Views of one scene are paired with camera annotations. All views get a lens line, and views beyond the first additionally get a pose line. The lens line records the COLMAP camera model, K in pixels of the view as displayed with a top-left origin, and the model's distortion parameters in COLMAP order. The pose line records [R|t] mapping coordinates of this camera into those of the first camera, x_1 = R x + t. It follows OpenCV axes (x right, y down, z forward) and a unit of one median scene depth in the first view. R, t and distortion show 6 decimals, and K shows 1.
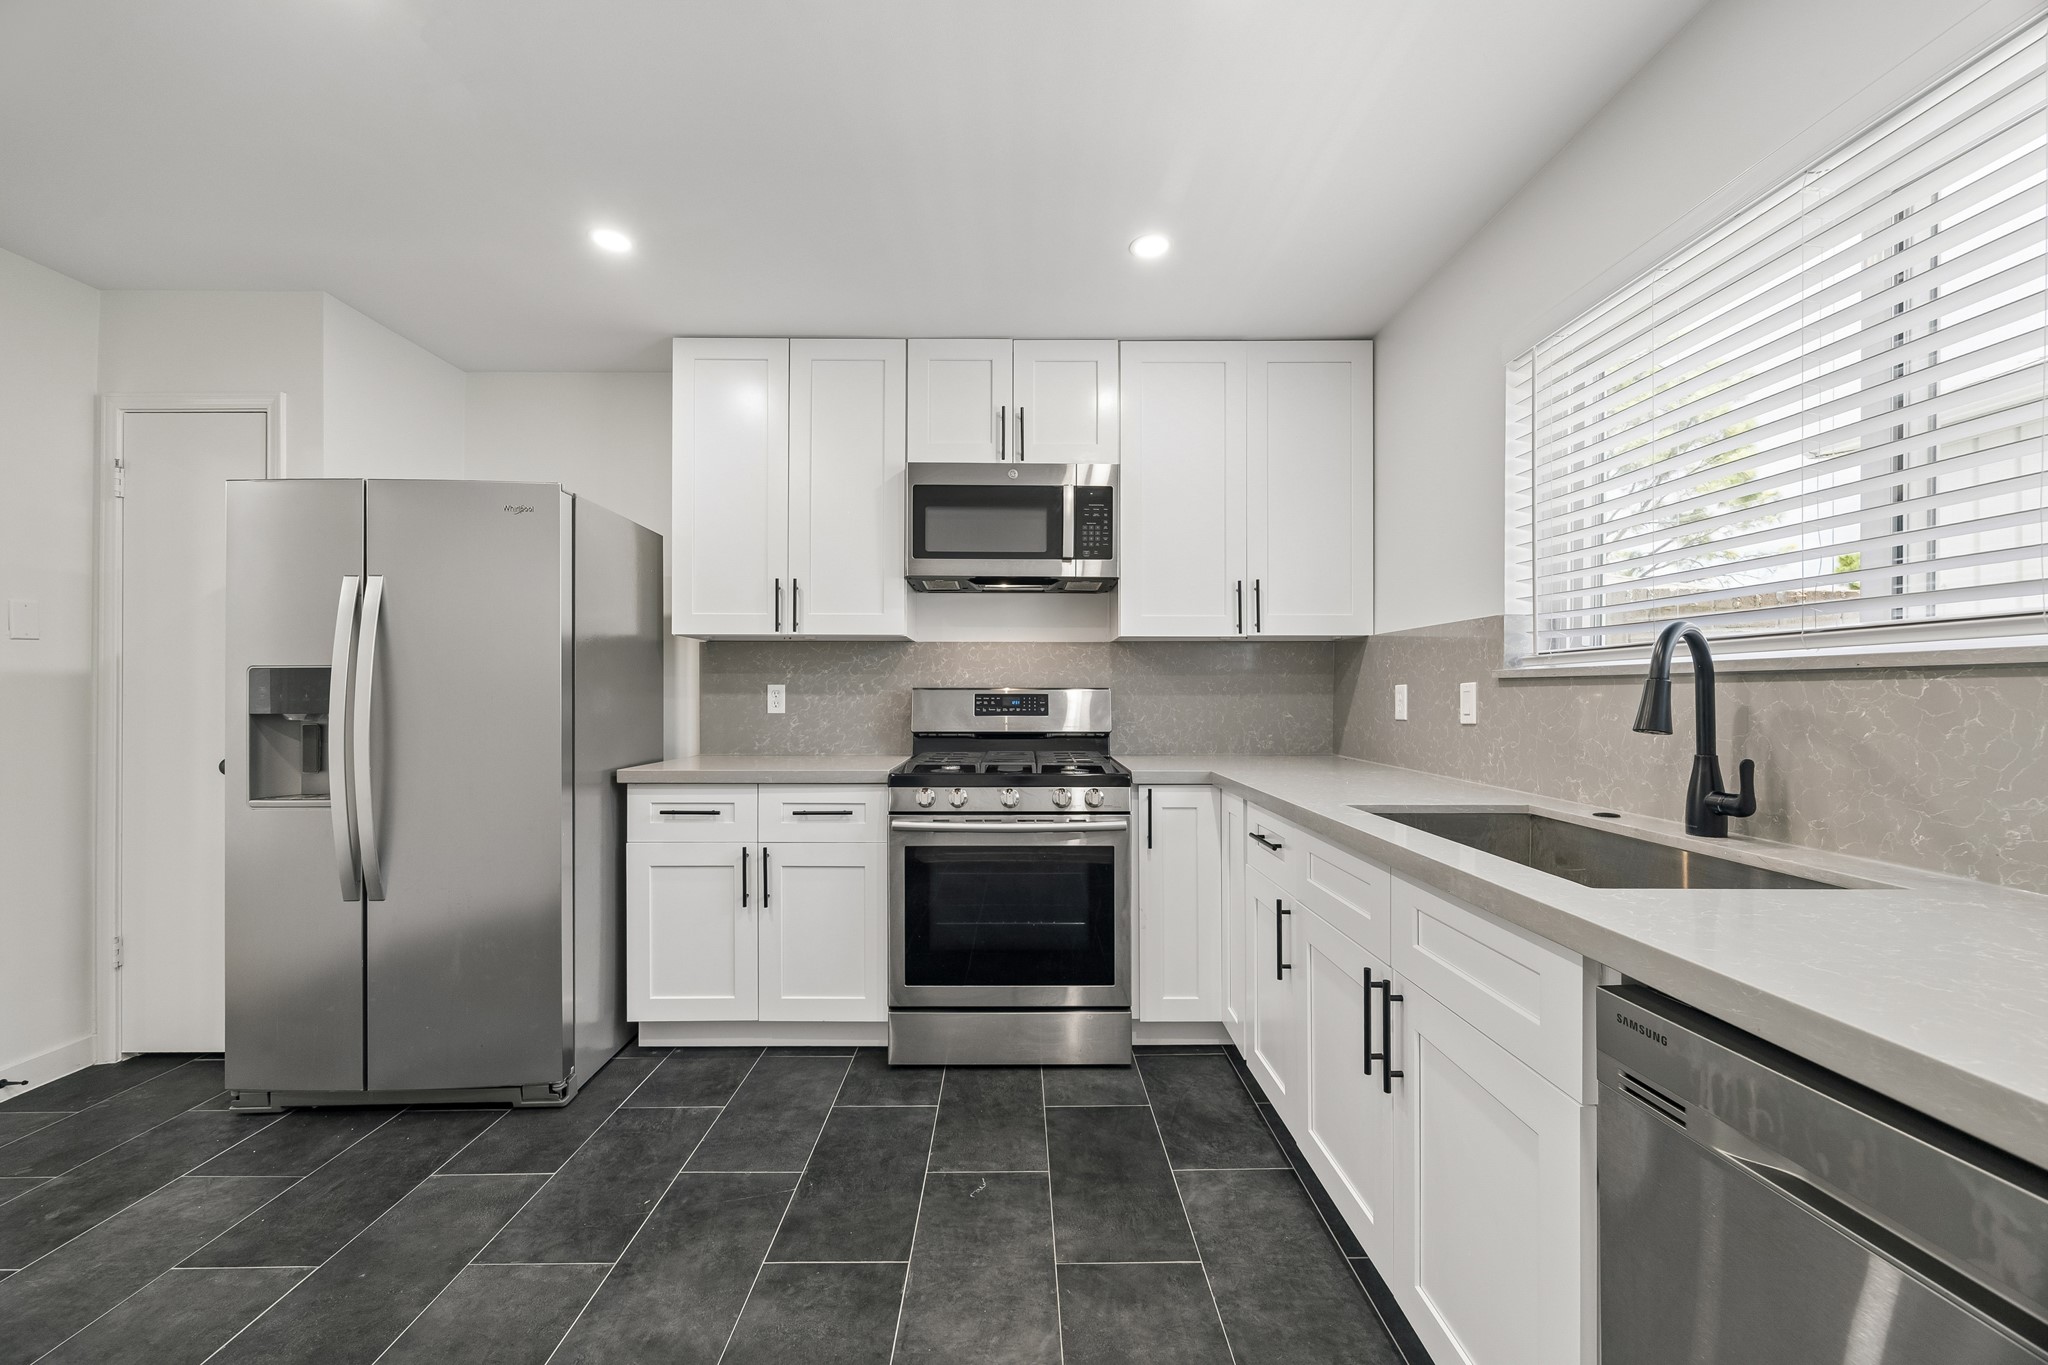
lens RADIAL K [[797.8, 0, 1016.2], [0, 797.8, 688.1], [0, 0, 1]] dist [-0.002563, -0.000366]
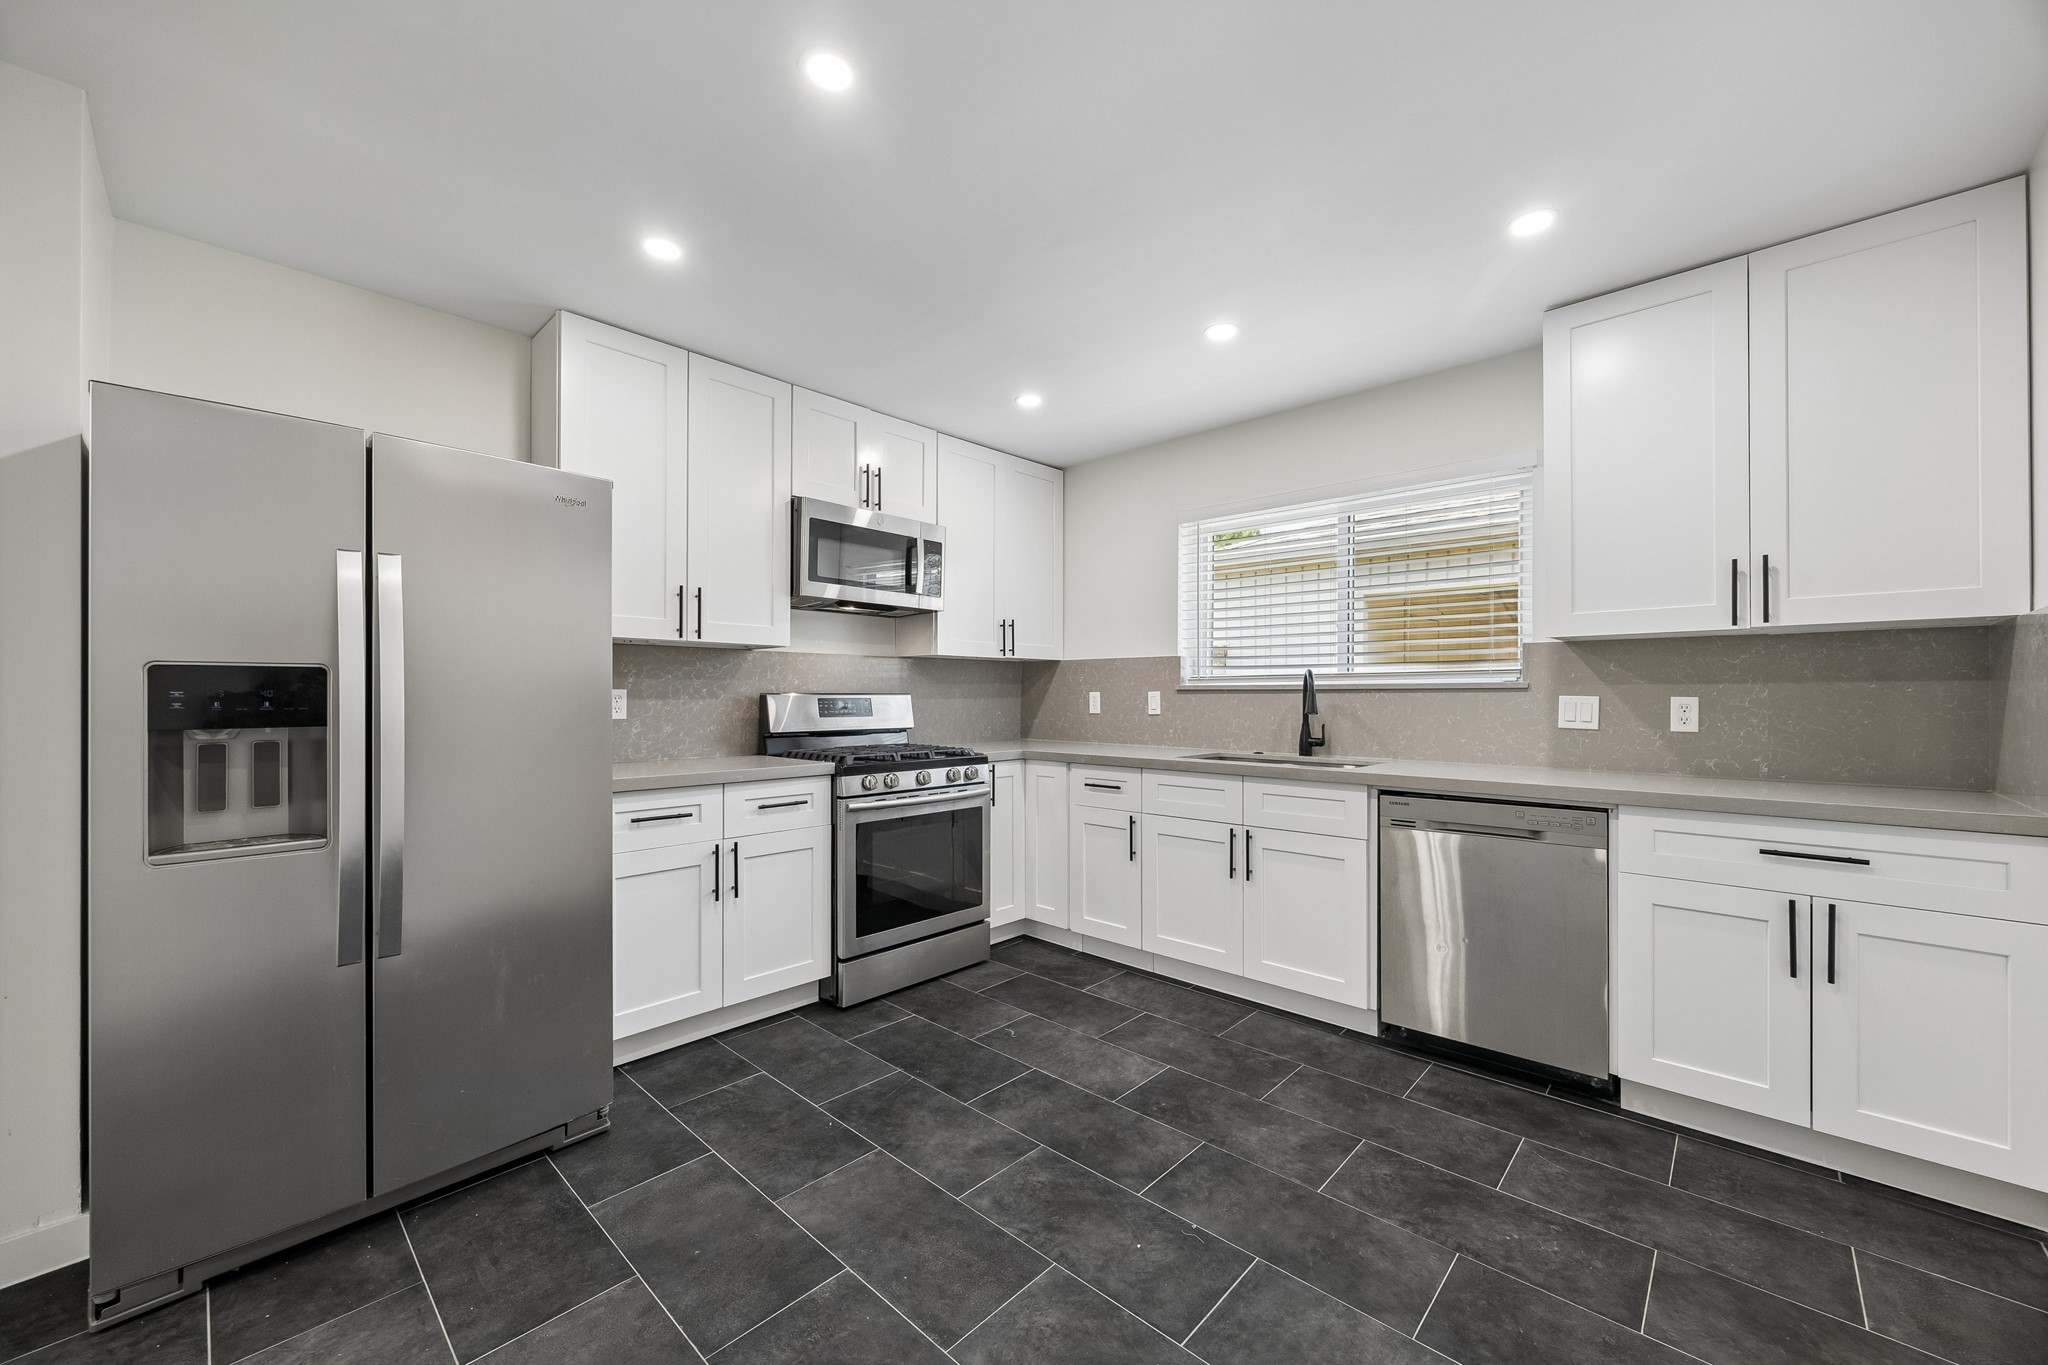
lens RADIAL K [[838.9, 0, 1024.0], [0, 838.9, 682.5], [0, 0, 1]] dist [-0.000588, -0.000223]
pose [[0.668234, 0.010737, 0.743874, -0.951708], [-0.004916, 0.999938, -0.010016, -0.006138], [-0.743935, 0.003037, 0.668245, -0.048863]]
